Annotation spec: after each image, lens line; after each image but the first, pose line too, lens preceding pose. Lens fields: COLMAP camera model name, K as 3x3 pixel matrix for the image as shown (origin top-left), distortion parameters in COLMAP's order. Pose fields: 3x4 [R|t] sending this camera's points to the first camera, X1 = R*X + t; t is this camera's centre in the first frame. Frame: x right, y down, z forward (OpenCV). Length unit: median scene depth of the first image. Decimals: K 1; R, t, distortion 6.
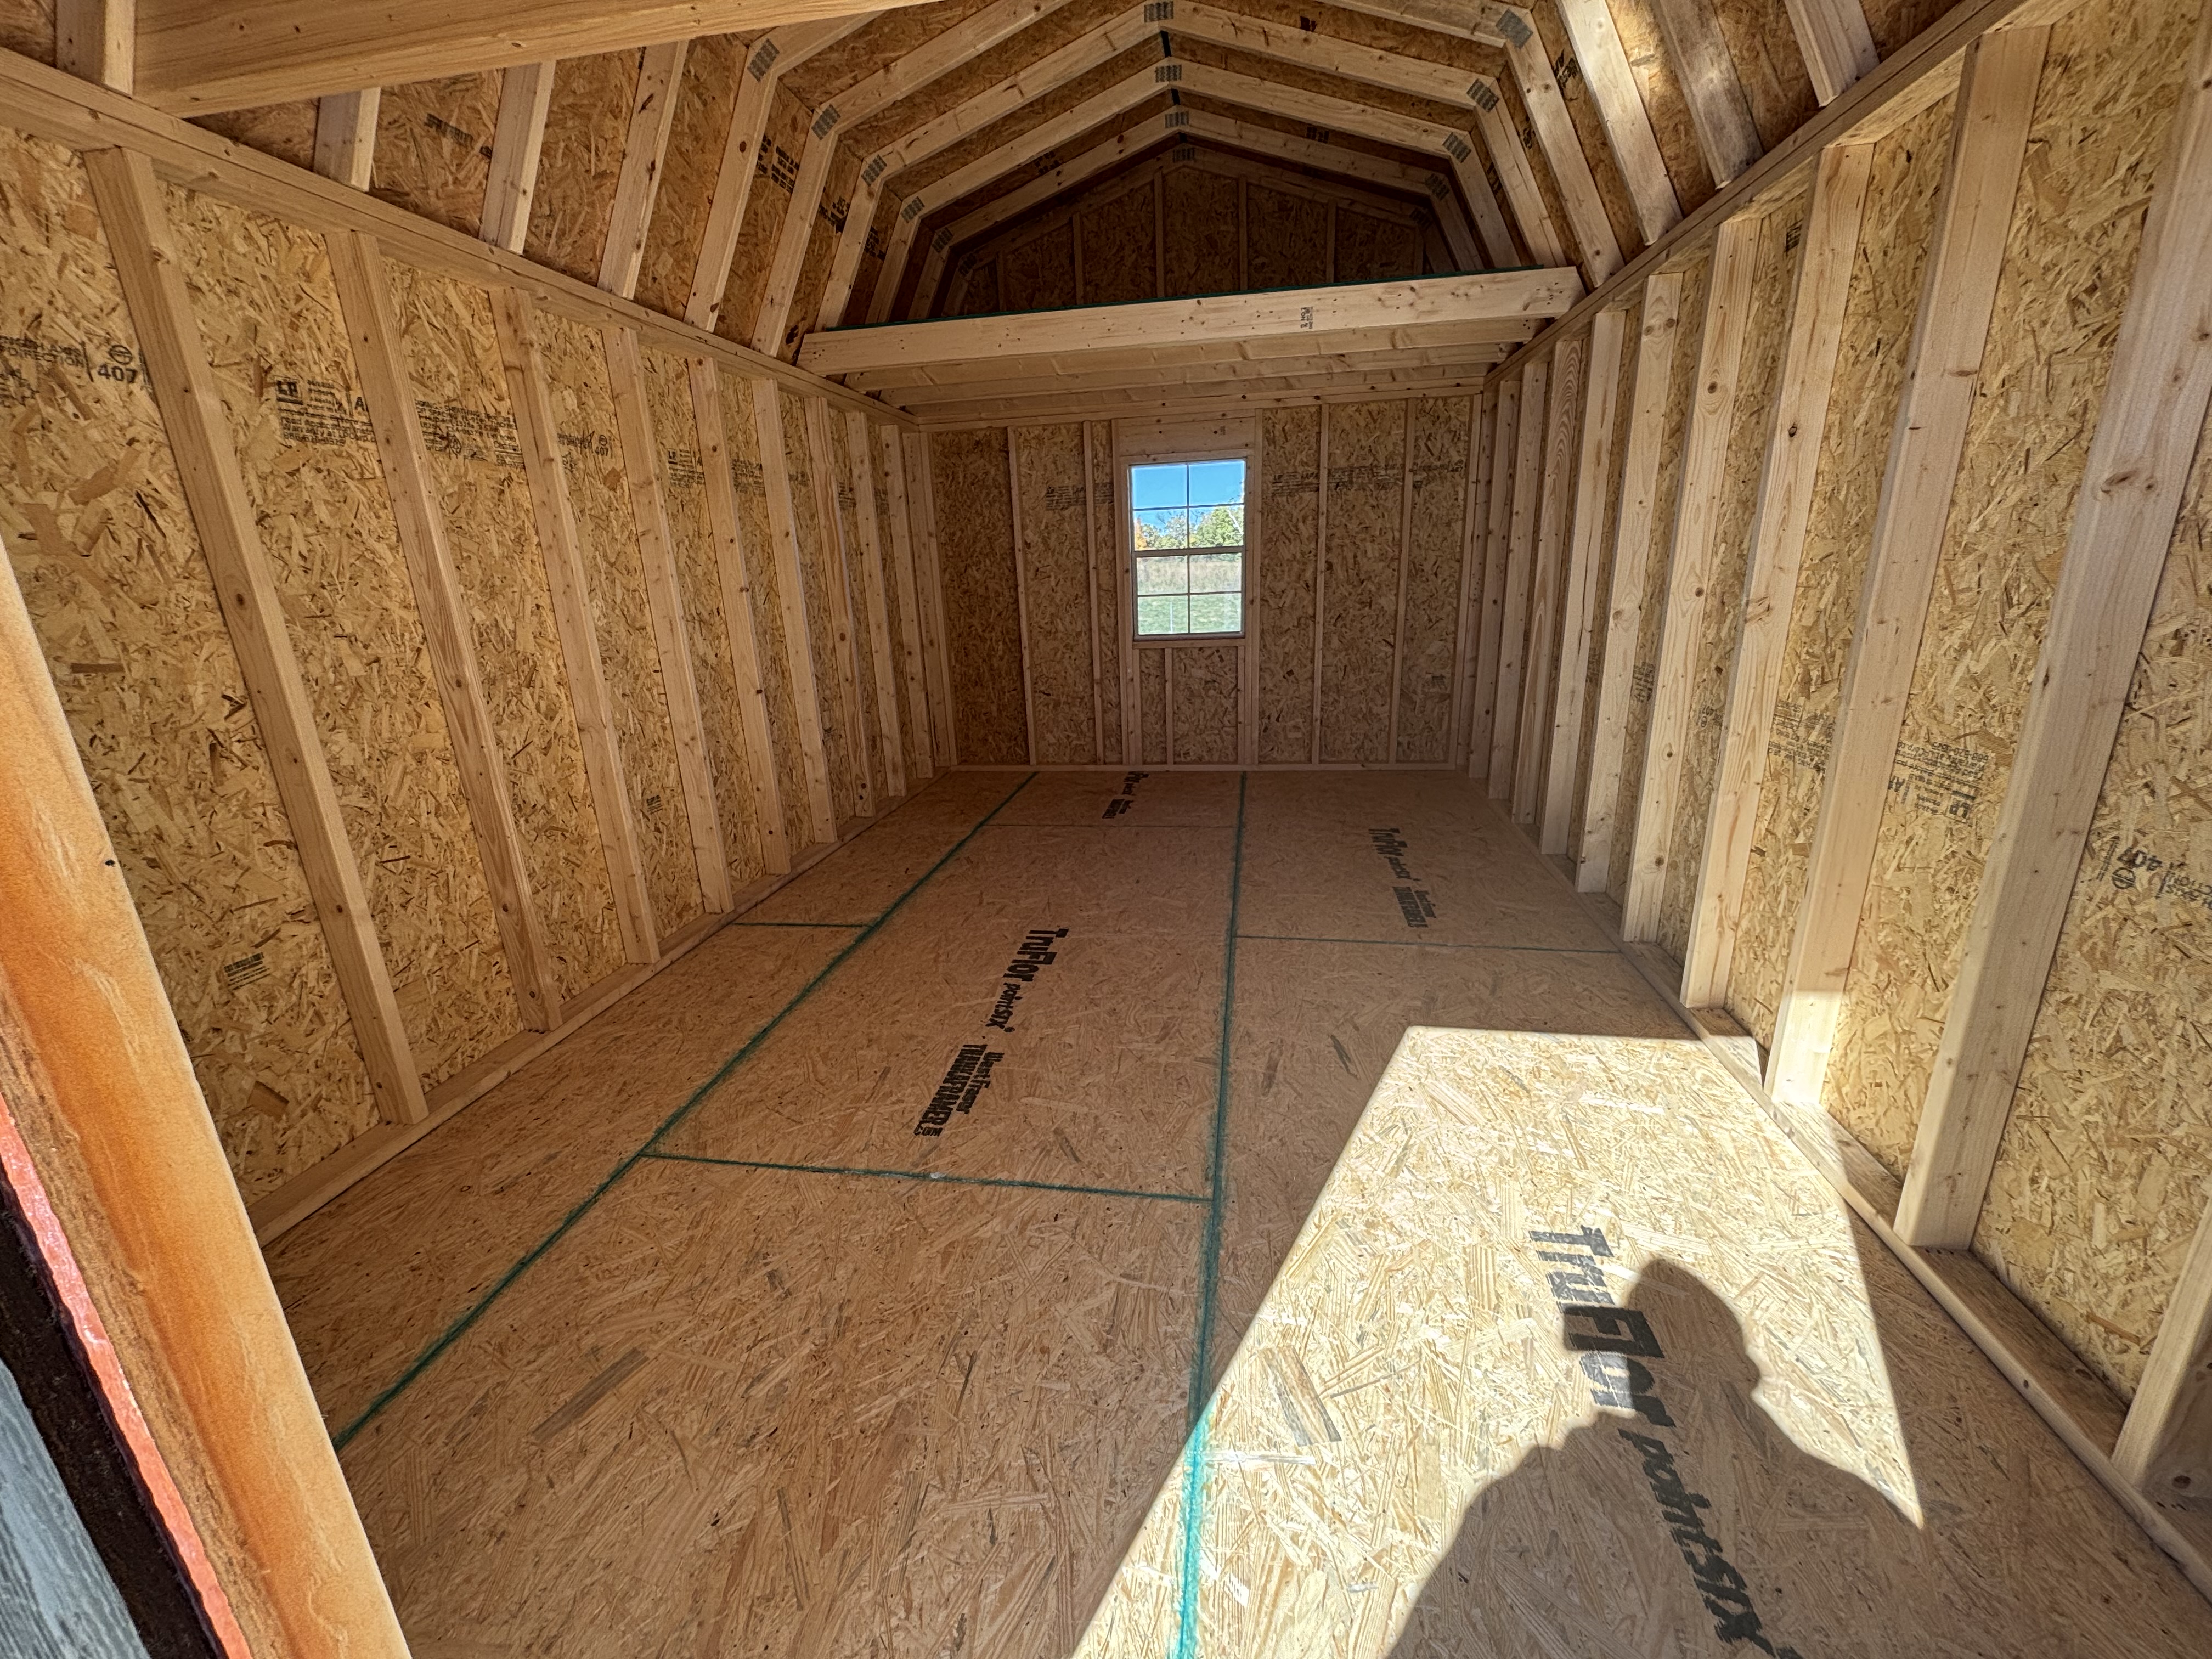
lens RADIAL K [[904.9, 0, 1105.1], [0, 904.9, 832.8], [0, 0, 1]] dist [-0.000084, 0.000266]
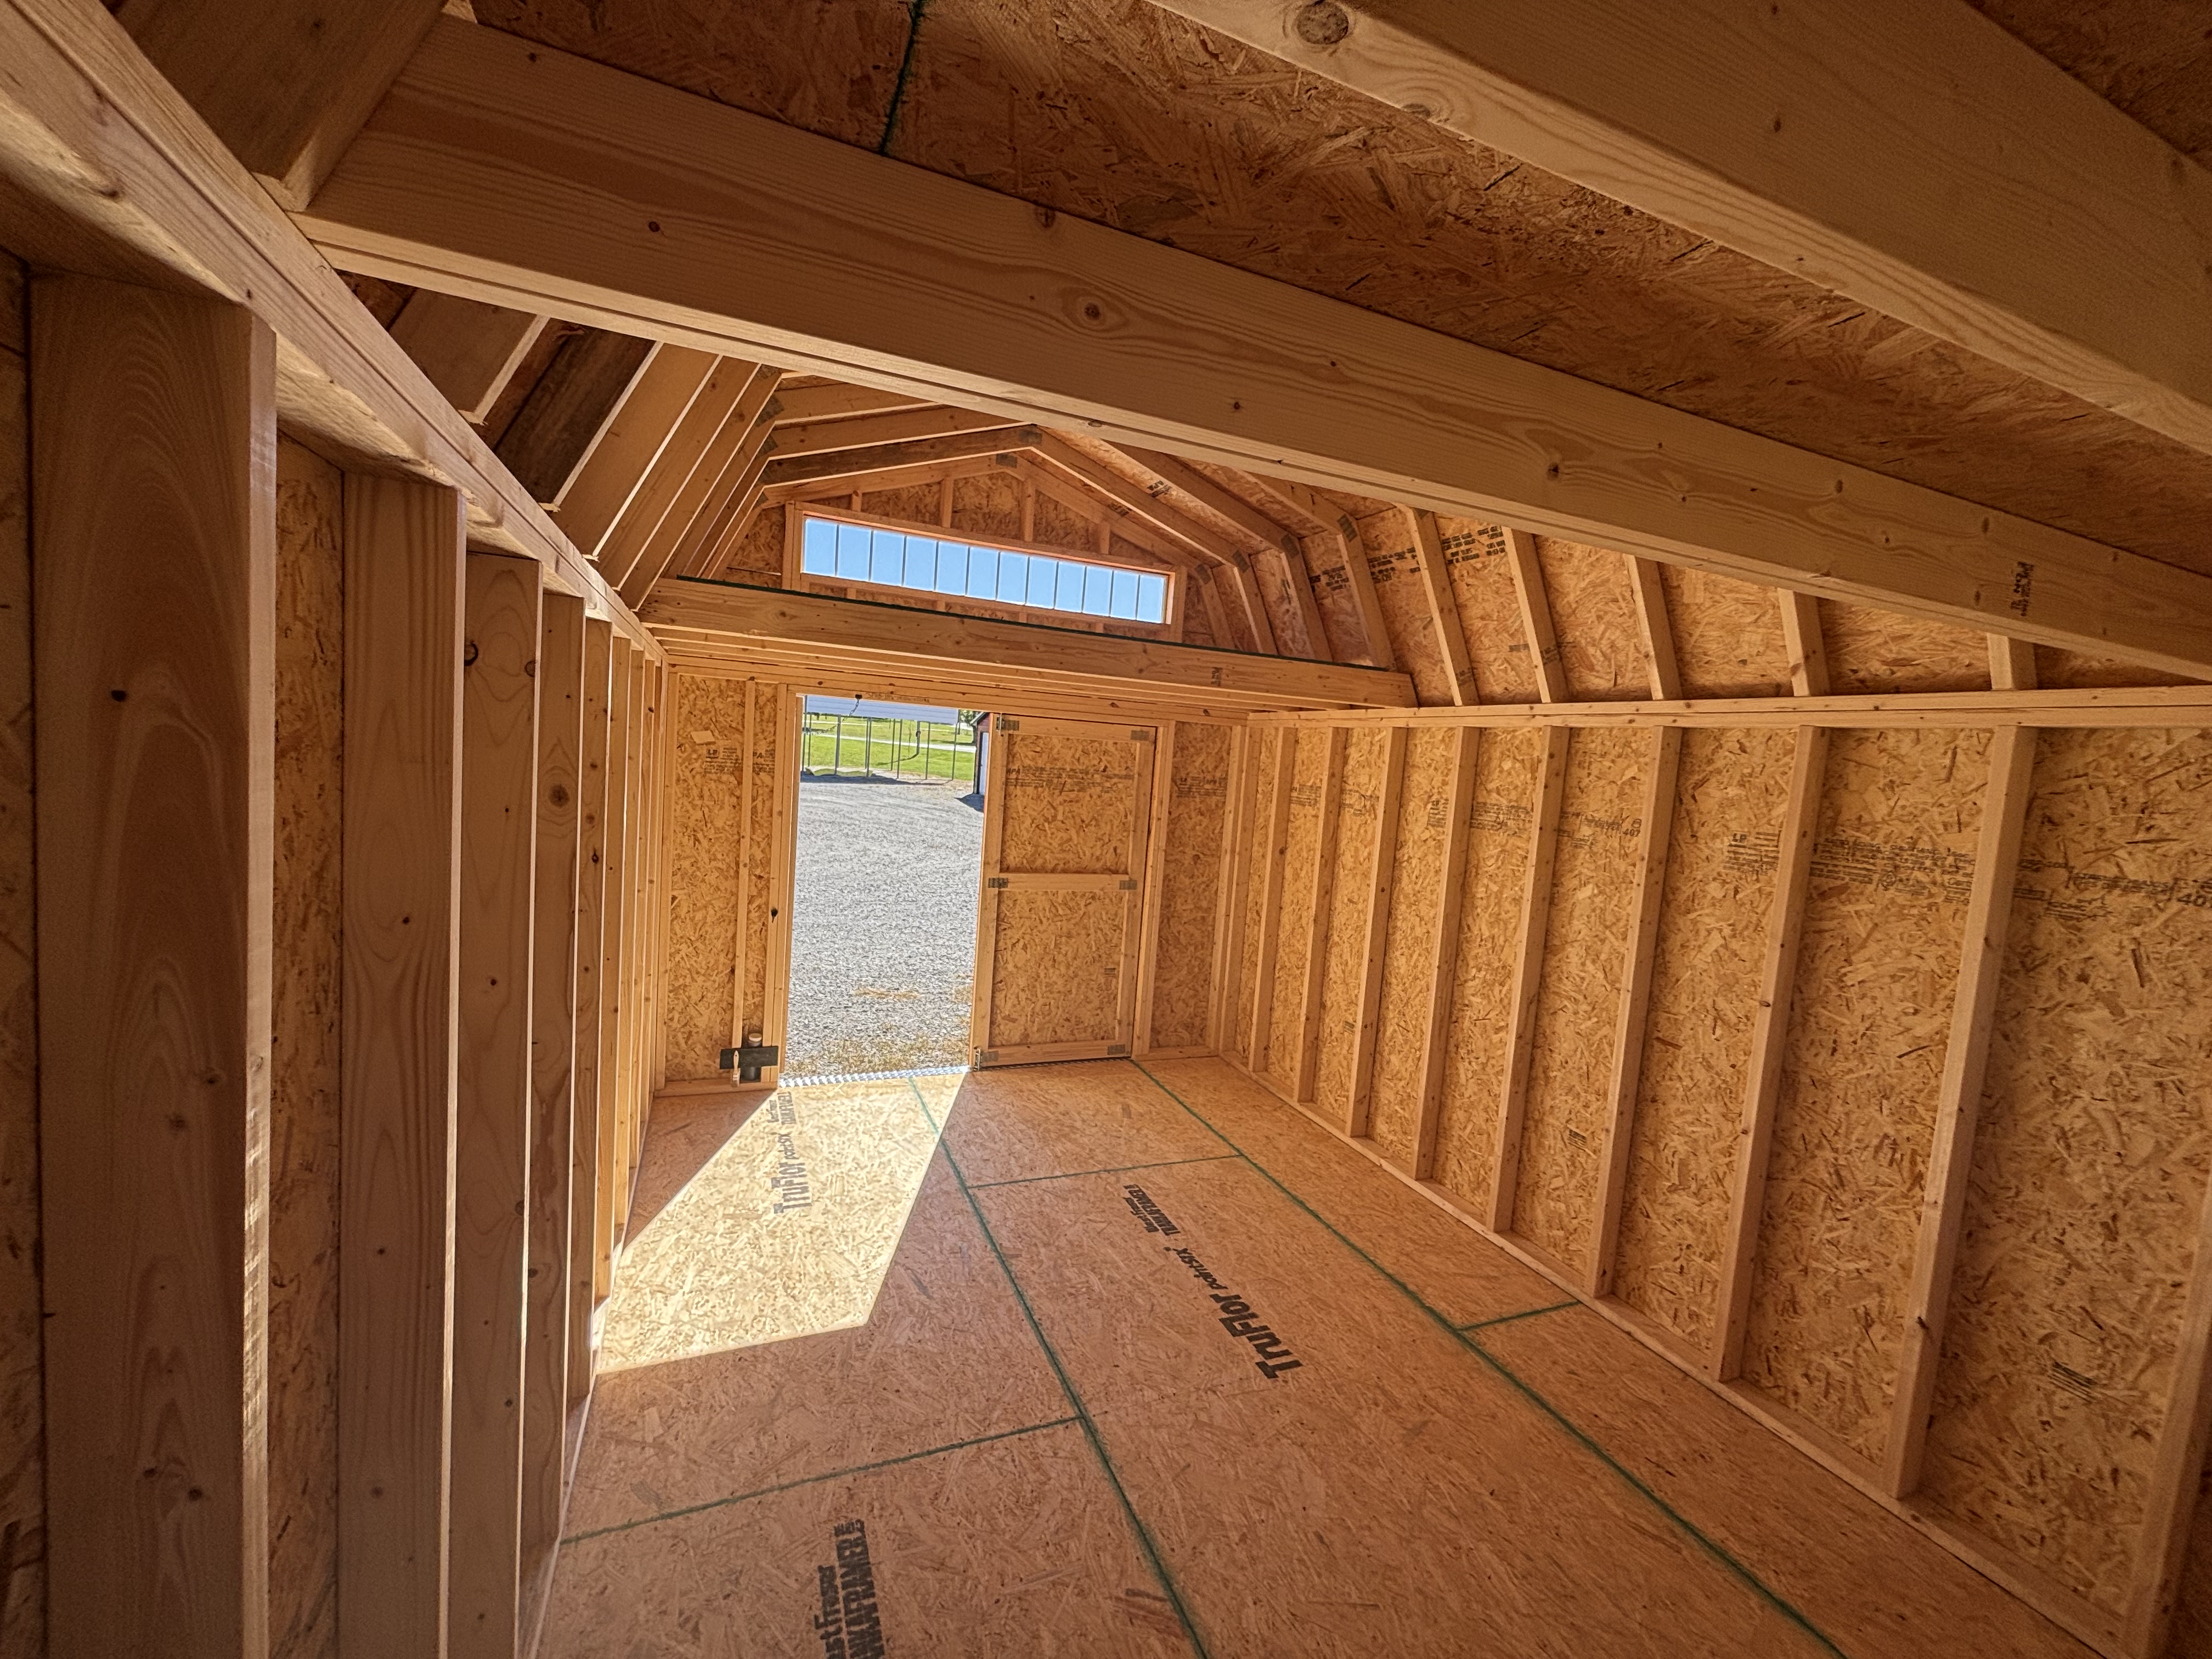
lens RADIAL K [[904.9, 0, 1106.0], [0, 904.9, 831.7], [0, 0, 1]] dist [-0.000084, 0.000266]
pose [[-0.851361, 0.026939, -0.523888, 0.525152], [-0.181339, 0.922000, 0.342101, -0.633434], [0.492241, 0.386252, -0.780069, 1.429173]]
